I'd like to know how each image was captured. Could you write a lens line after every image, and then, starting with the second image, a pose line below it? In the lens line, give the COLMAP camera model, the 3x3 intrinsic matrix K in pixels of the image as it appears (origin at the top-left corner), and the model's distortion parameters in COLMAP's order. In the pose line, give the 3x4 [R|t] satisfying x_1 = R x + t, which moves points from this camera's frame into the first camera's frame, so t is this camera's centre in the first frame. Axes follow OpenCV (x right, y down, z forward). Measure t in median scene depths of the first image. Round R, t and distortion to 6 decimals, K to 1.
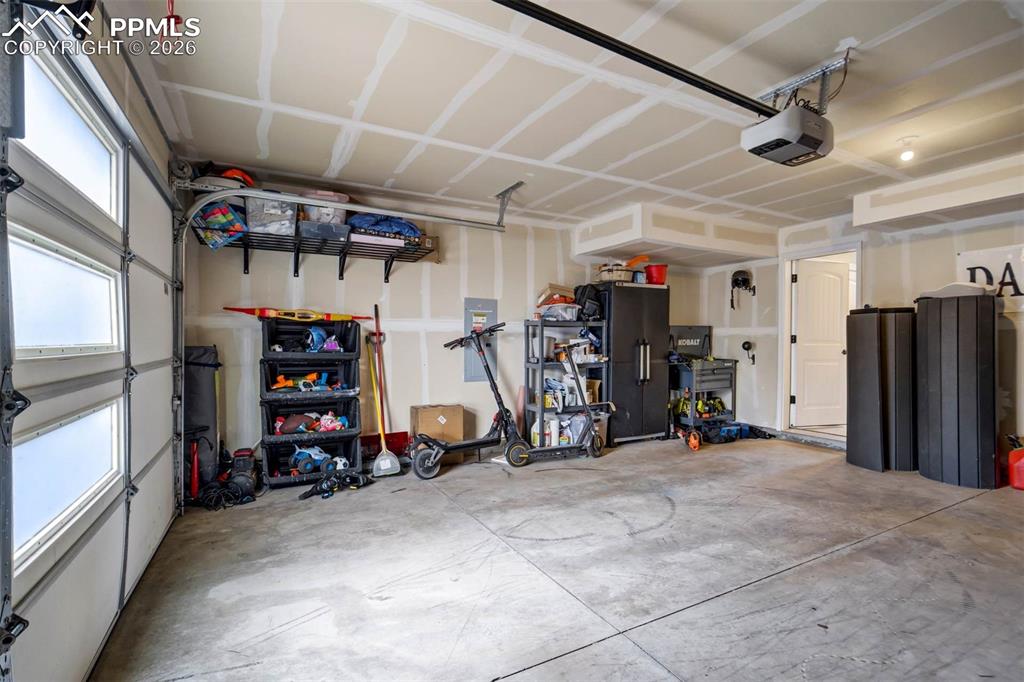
lens RADIAL K [[482.5, 0, 516.2], [0, 482.5, 342.6], [0, 0, 1]] dist [-0.032188, 0.016627]
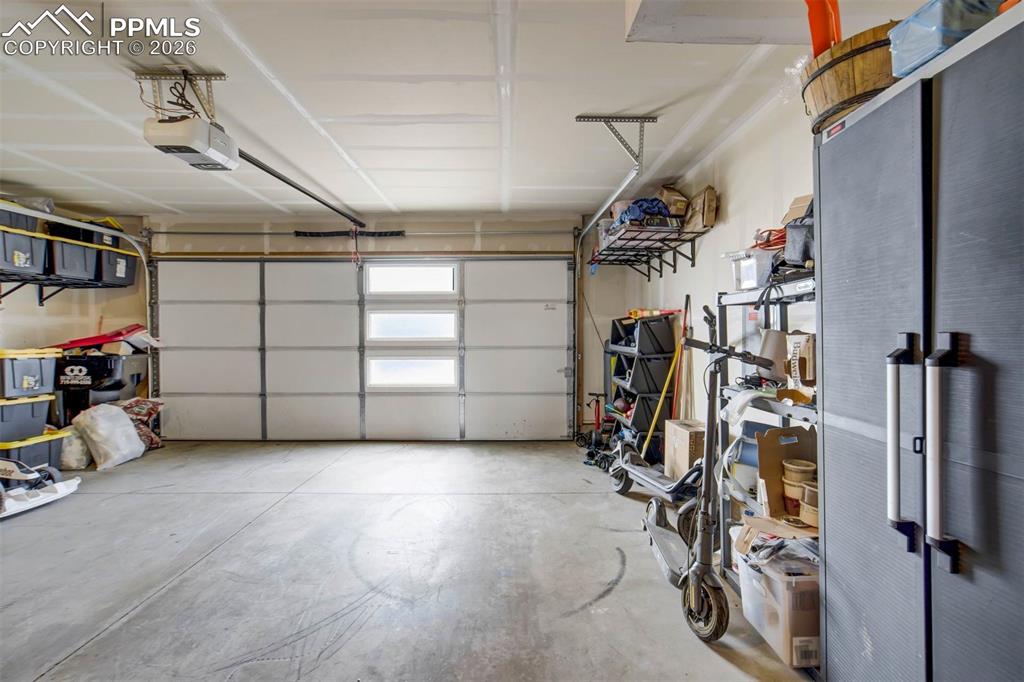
lens RADIAL K [[482.5, 0, 514.1], [0, 482.5, 335.7], [0, 0, 1]] dist [-0.032188, 0.016627]
pose [[-0.462670, 0.003134, -0.886525, 0.659591], [0.000369, 0.999994, 0.003342, -0.008199], [0.886531, 0.001220, -0.462668, 1.184436]]
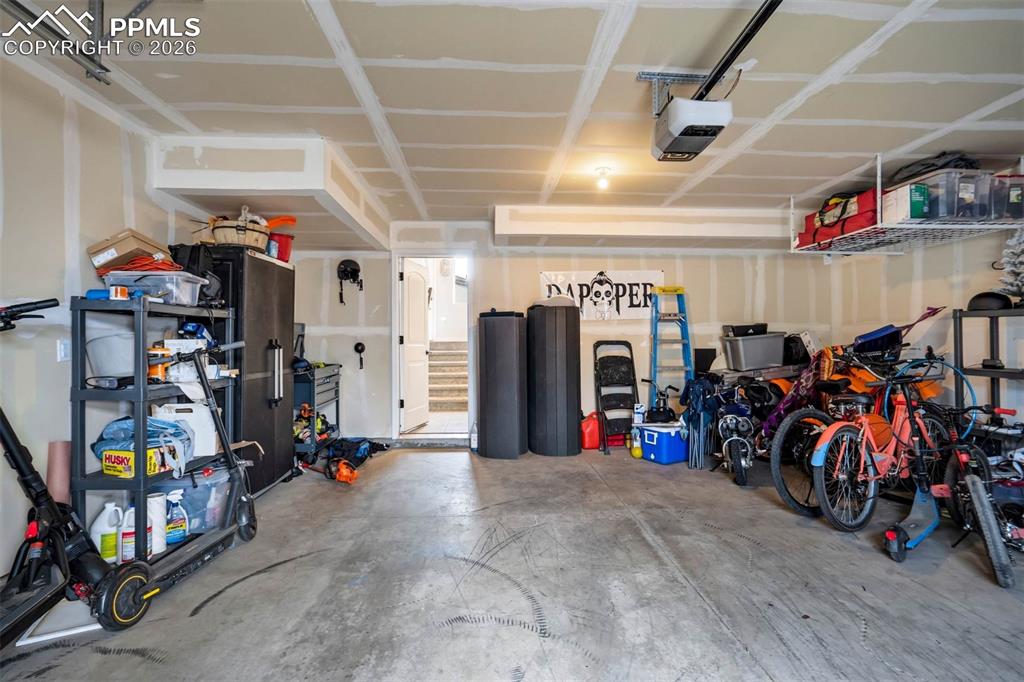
lens RADIAL K [[482.5, 0, 513.3], [0, 482.5, 338.9], [0, 0, 1]] dist [-0.032188, 0.016627]
pose [[0.427004, 0.004170, 0.904240, -0.254676], [0.006812, 0.999946, -0.007828, -0.000700], [-0.904224, 0.009502, 0.426953, 0.514559]]
